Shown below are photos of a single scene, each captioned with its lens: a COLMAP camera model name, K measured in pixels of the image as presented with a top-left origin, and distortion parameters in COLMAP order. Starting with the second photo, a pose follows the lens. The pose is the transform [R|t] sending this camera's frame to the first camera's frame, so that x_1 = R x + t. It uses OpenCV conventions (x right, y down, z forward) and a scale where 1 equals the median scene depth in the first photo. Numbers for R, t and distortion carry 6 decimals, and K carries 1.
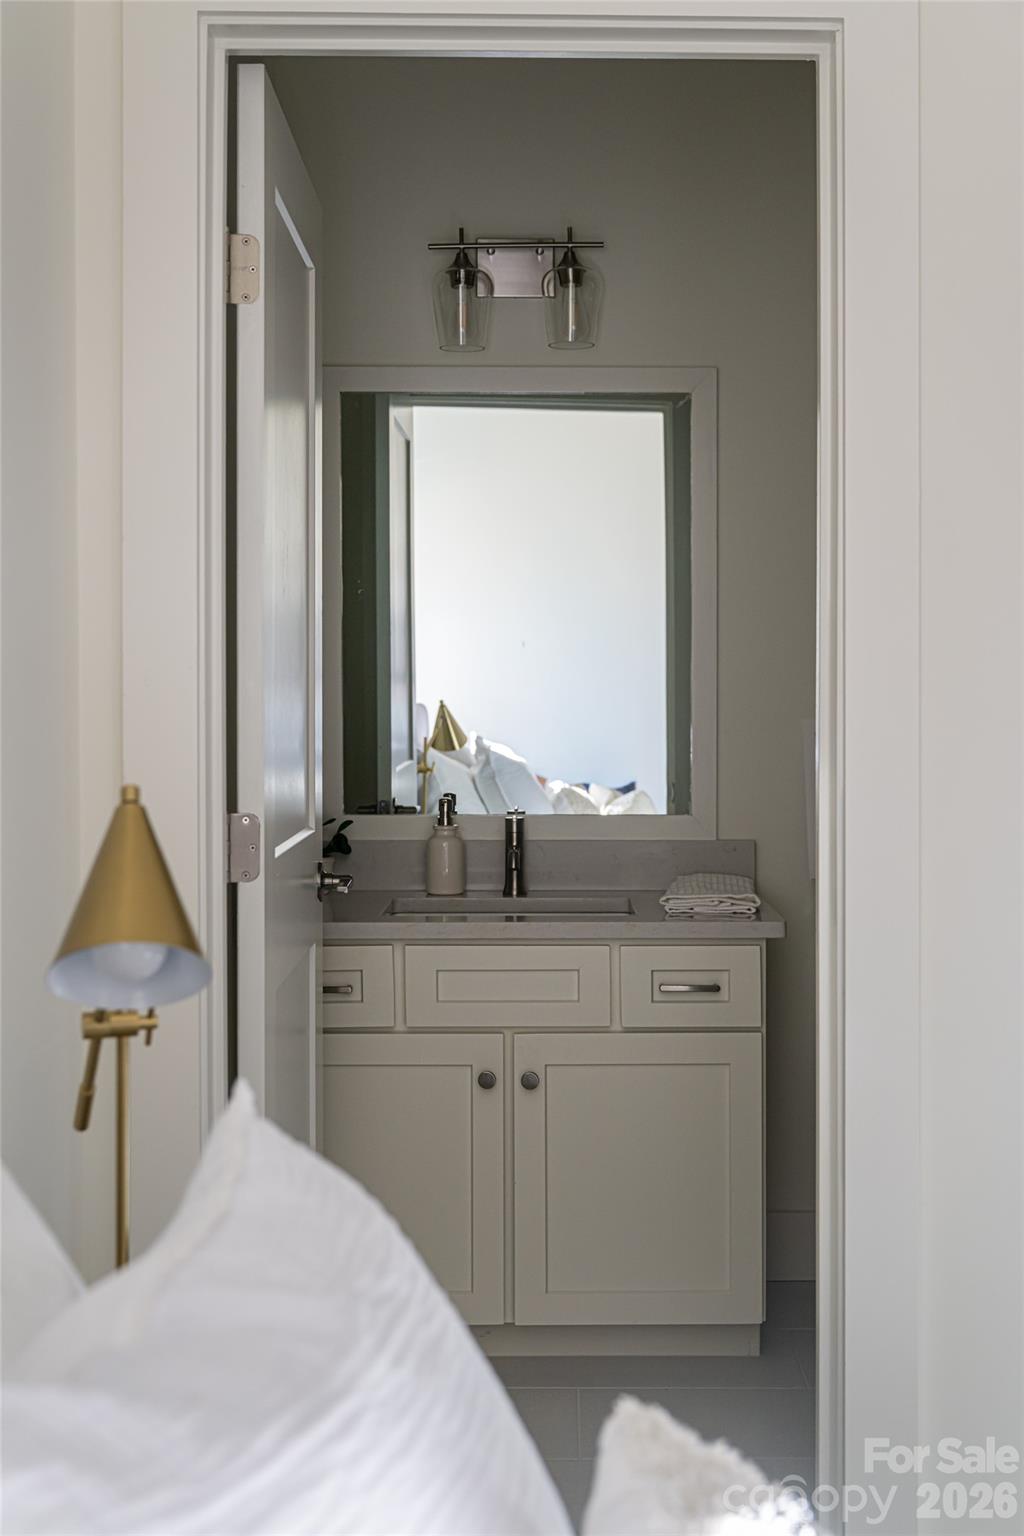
lens RADIAL K [[1880.5, 0, 512.0], [0, 1880.5, 768.0], [0, 0, 1]] dist [0.001313, 0.000087]
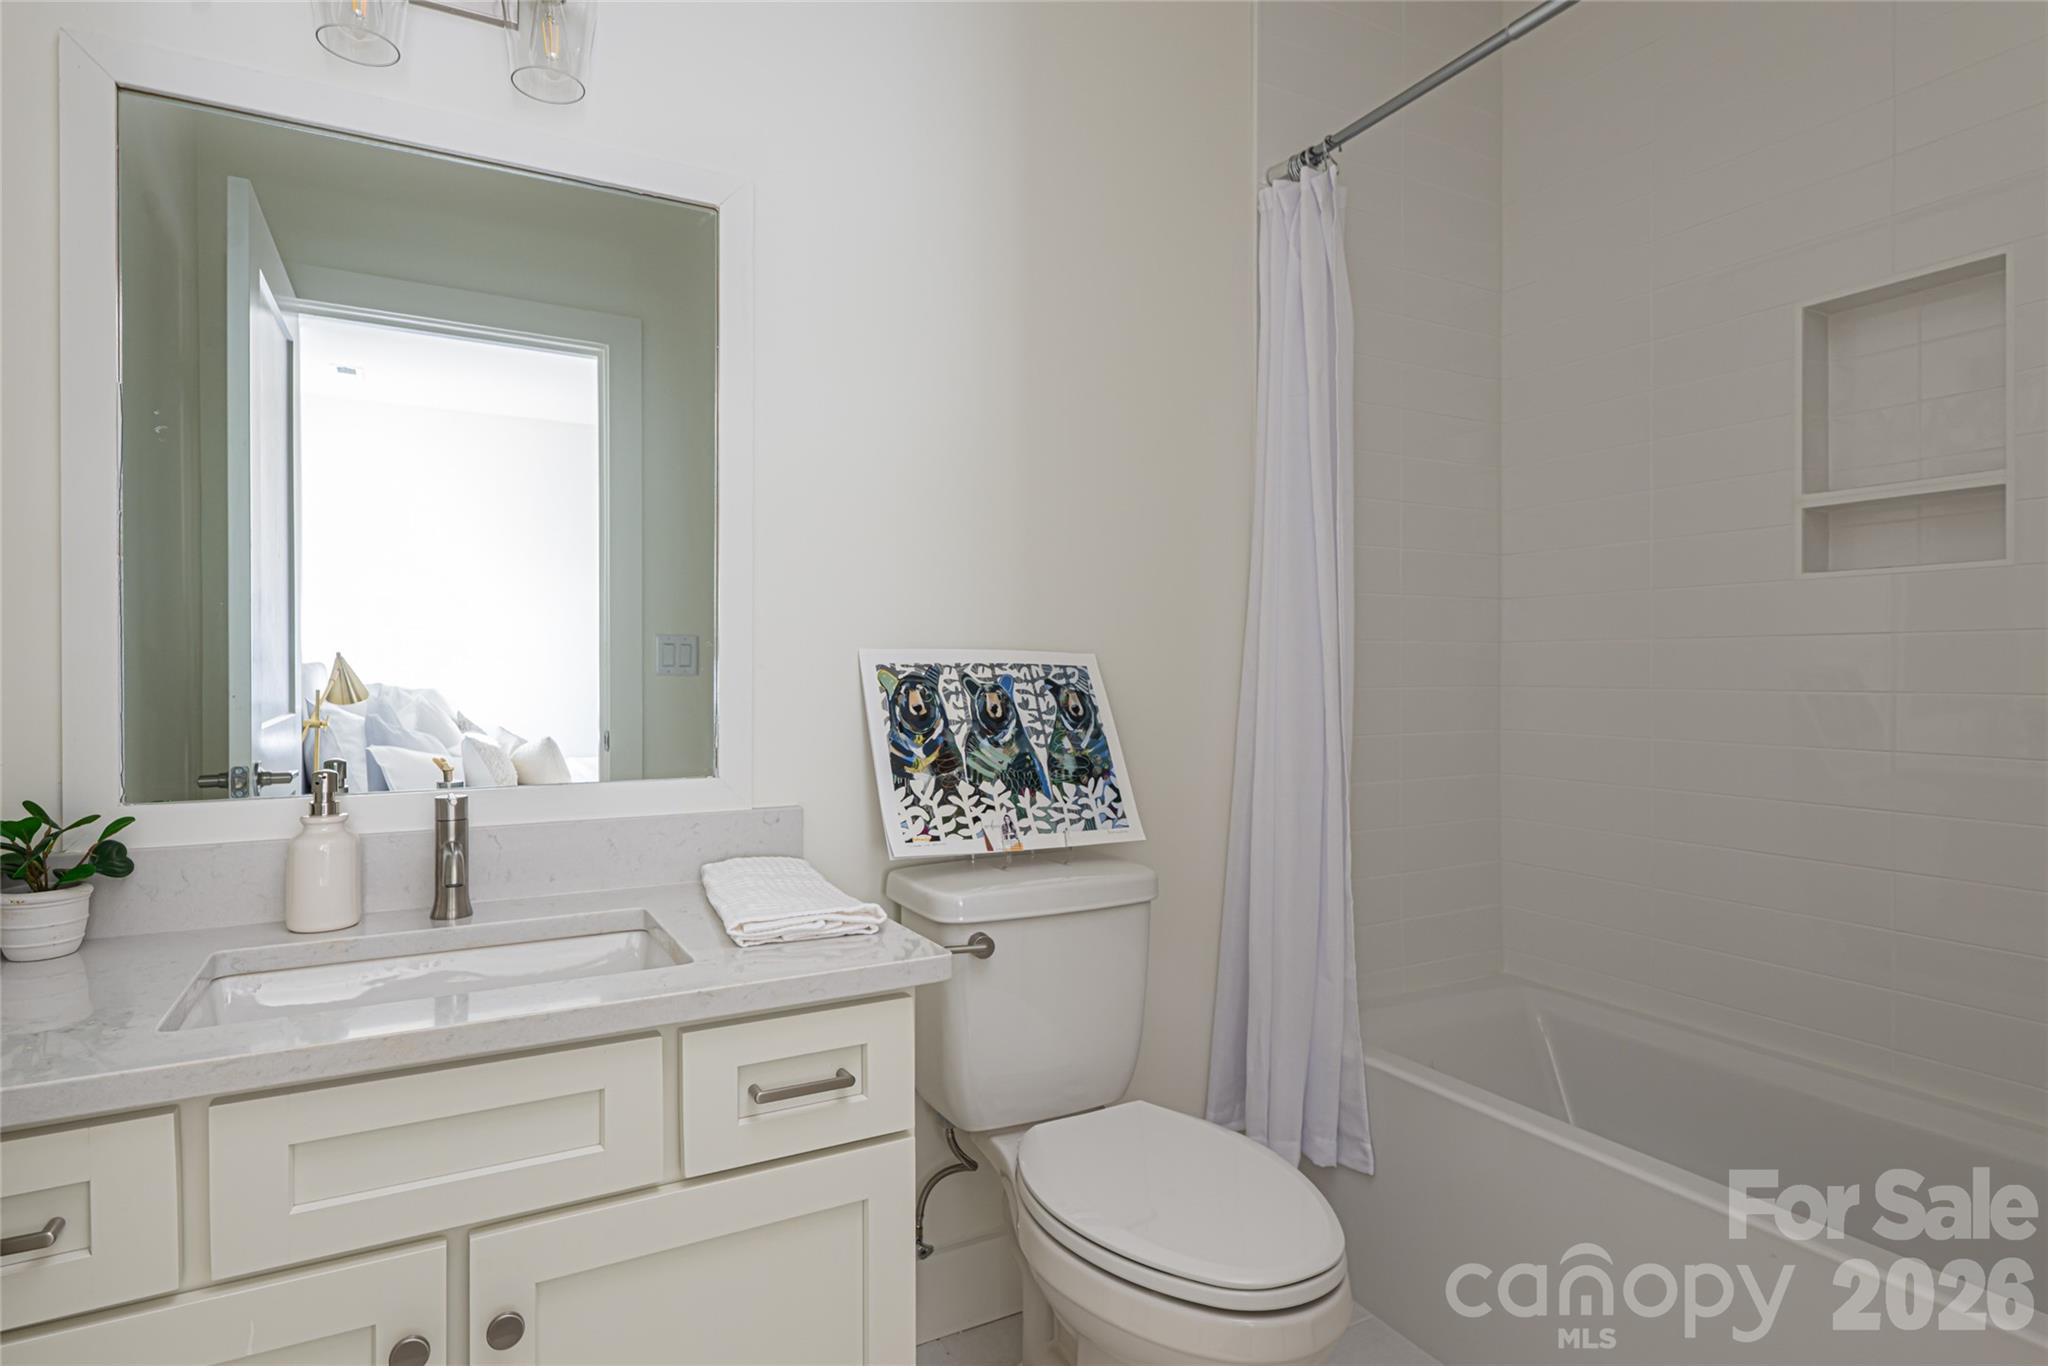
lens RADIAL K [[1099.8, 0, 1024.0], [0, 1099.8, 683.0], [0, 0, 1]] dist [-0.002495, -0.001164]
pose [[0.872289, -0.004758, 0.488968, -0.011335], [0.019138, 0.999519, -0.024415, 0.000460], [-0.488616, 0.030655, 0.871960, 0.569782]]
